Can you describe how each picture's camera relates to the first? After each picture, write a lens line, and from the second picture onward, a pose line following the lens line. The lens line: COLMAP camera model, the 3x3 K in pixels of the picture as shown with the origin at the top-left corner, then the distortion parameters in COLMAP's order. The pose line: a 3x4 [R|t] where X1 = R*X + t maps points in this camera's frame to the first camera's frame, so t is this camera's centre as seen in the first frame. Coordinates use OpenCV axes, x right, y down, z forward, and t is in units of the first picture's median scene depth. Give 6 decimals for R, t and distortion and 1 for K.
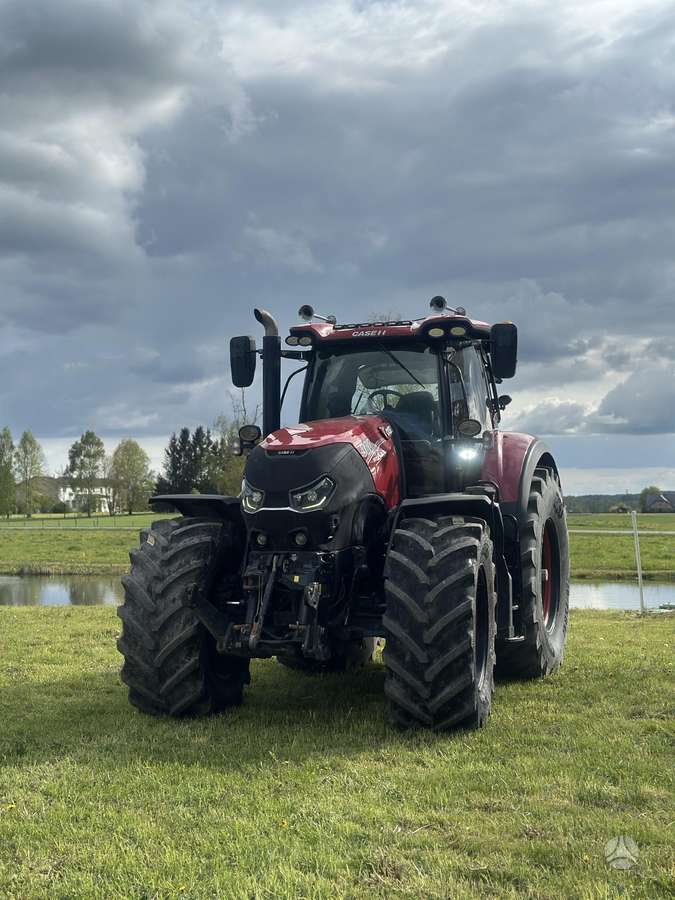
lens RADIAL K [[1214.6, 0, 337.5], [0, 1214.6, 450.0], [0, 0, 1]] dist [0.133937, -0.122114]
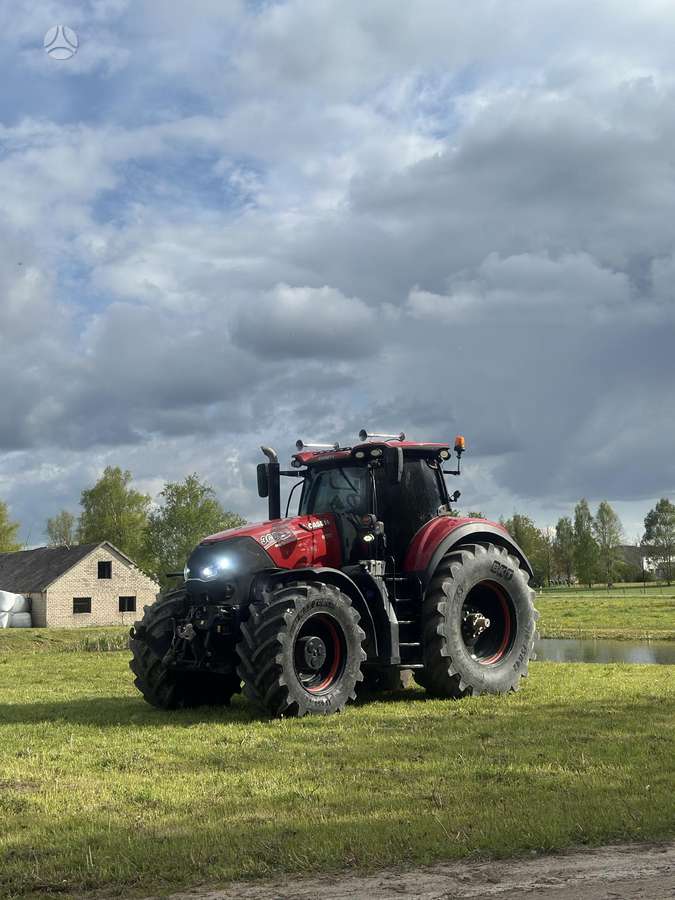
lens RADIAL K [[1214.6, 0, 337.5], [0, 1214.6, 450.0], [0, 0, 1]] dist [0.133937, -0.122114]
pose [[0.885404, -0.070072, -0.459510, 0.840211], [0.044289, 0.996792, -0.066665, -0.007081], [0.462707, 0.038674, 0.885667, -0.349015]]
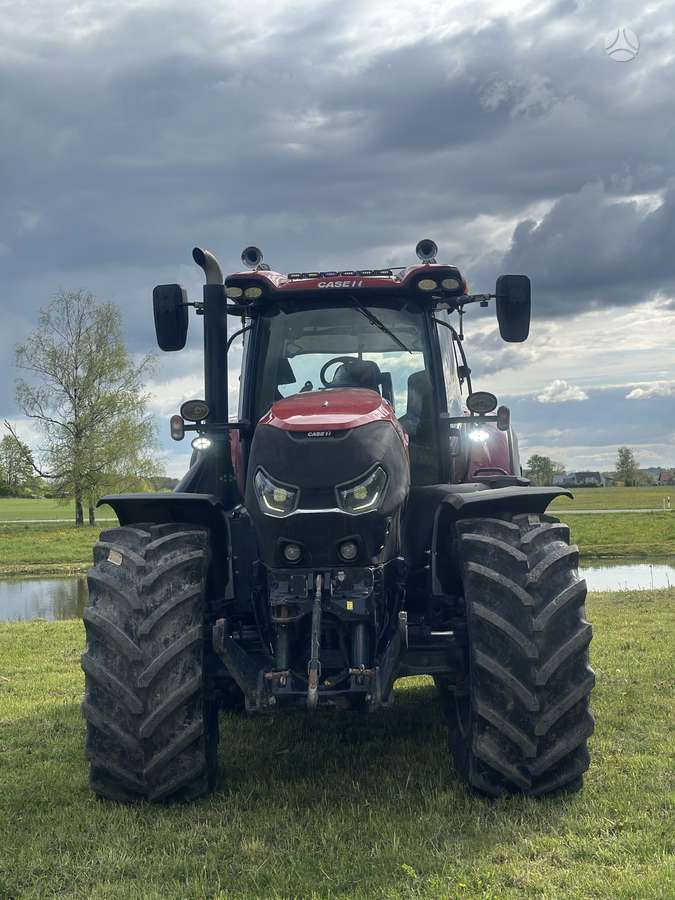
lens RADIAL K [[1214.6, 0, 337.5], [0, 1214.6, 450.0], [0, 0, 1]] dist [0.133937, -0.122114]
pose [[0.962037, -0.011453, 0.272680, -0.226375], [0.008691, 0.999898, 0.011334, 0.003421], [-0.272782, -0.008533, 0.962038, 0.278386]]
